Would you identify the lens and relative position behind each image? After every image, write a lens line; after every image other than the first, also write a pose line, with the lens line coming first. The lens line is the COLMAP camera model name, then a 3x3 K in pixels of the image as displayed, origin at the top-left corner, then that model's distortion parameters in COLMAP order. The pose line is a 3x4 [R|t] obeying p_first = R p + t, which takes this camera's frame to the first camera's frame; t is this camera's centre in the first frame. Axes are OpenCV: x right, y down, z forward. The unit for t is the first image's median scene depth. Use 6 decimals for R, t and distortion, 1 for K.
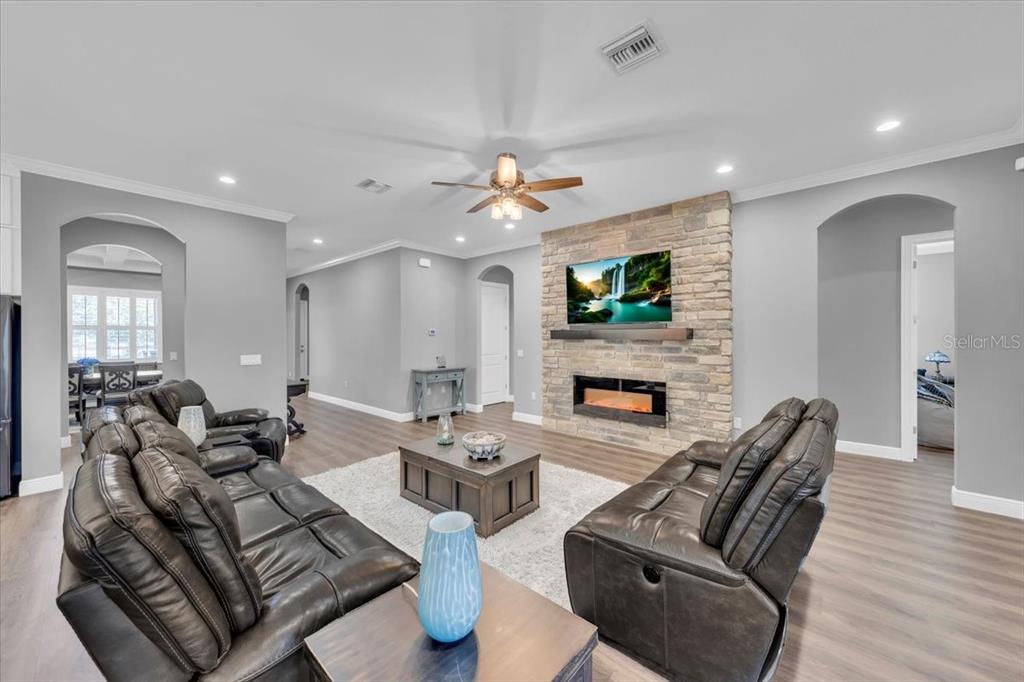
lens RADIAL K [[386.6, 0, 510.1], [0, 386.6, 339.7], [0, 0, 1]] dist [-0.001070, -0.000006]
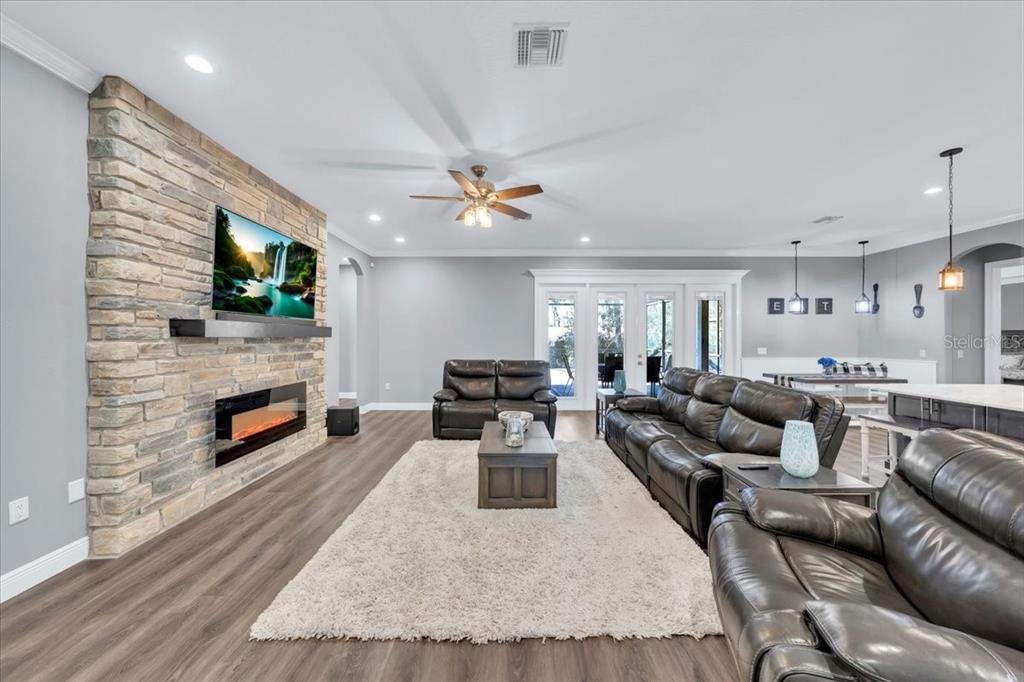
lens RADIAL K [[355.7, 0, 506.7], [0, 355.7, 338.2], [0, 0, 1]] dist [0.002413, 0.000092]
pose [[-0.666031, -0.016567, 0.745740, -0.549910], [-0.012306, 0.999861, 0.011222, -0.013361], [-0.745823, -0.001703, -0.666143, 1.097662]]
